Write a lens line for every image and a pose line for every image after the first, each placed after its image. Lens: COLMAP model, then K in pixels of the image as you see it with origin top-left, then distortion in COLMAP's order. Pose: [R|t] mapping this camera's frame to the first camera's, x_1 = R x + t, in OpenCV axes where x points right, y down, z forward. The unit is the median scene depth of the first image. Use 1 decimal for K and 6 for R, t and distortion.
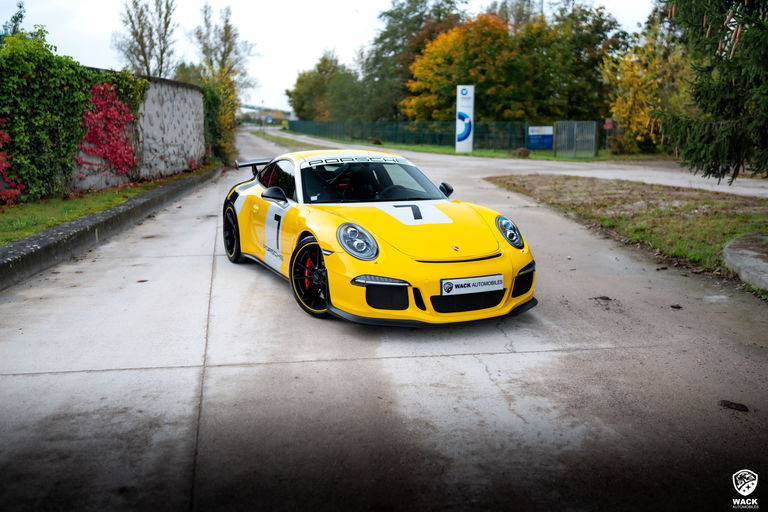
lens RADIAL K [[701.5, 0, 384.0], [0, 701.5, 256.0], [0, 0, 1]] dist [-0.005056, -0.003273]
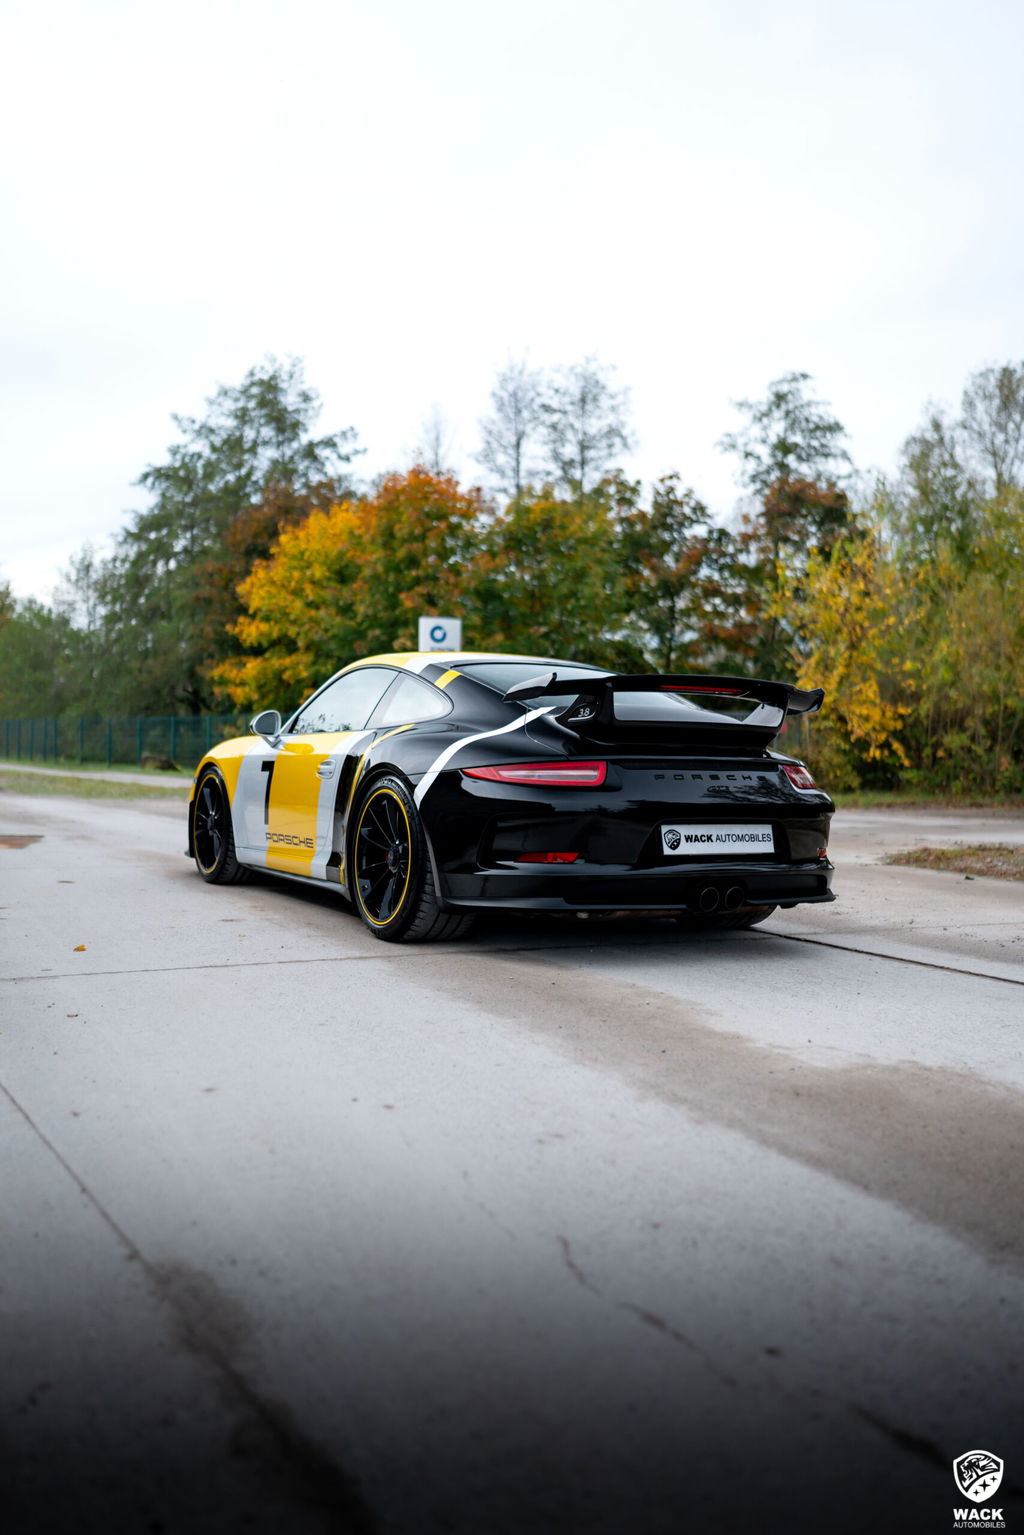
lens RADIAL K [[1402.2, 0, 512.0], [0, 1402.2, 767.5], [0, 0, 1]] dist [-0.005056, -0.003273]
pose [[0.954413, 0.005840, 0.298431, -0.207024], [0.044329, 0.985948, -0.161062, -0.092292], [-0.295178, 0.166949, 0.940743, 0.726125]]
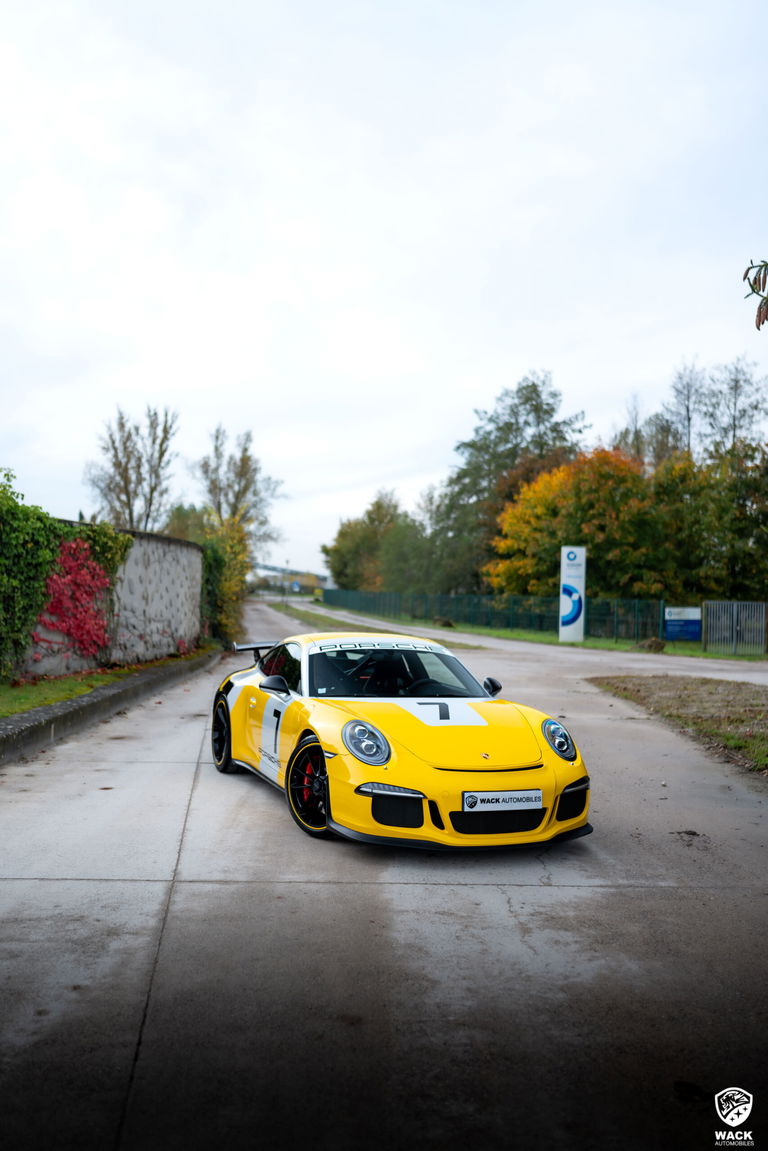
lens RADIAL K [[1051.4, 0, 384.0], [0, 1051.4, 575.5], [0, 0, 1]] dist [-0.005056, -0.003273]
pose [[0.996740, 0.024009, -0.077023, 0.024448], [-0.039217, 0.978498, -0.202492, 0.012166], [0.070505, 0.204853, 0.976250, -0.084353]]
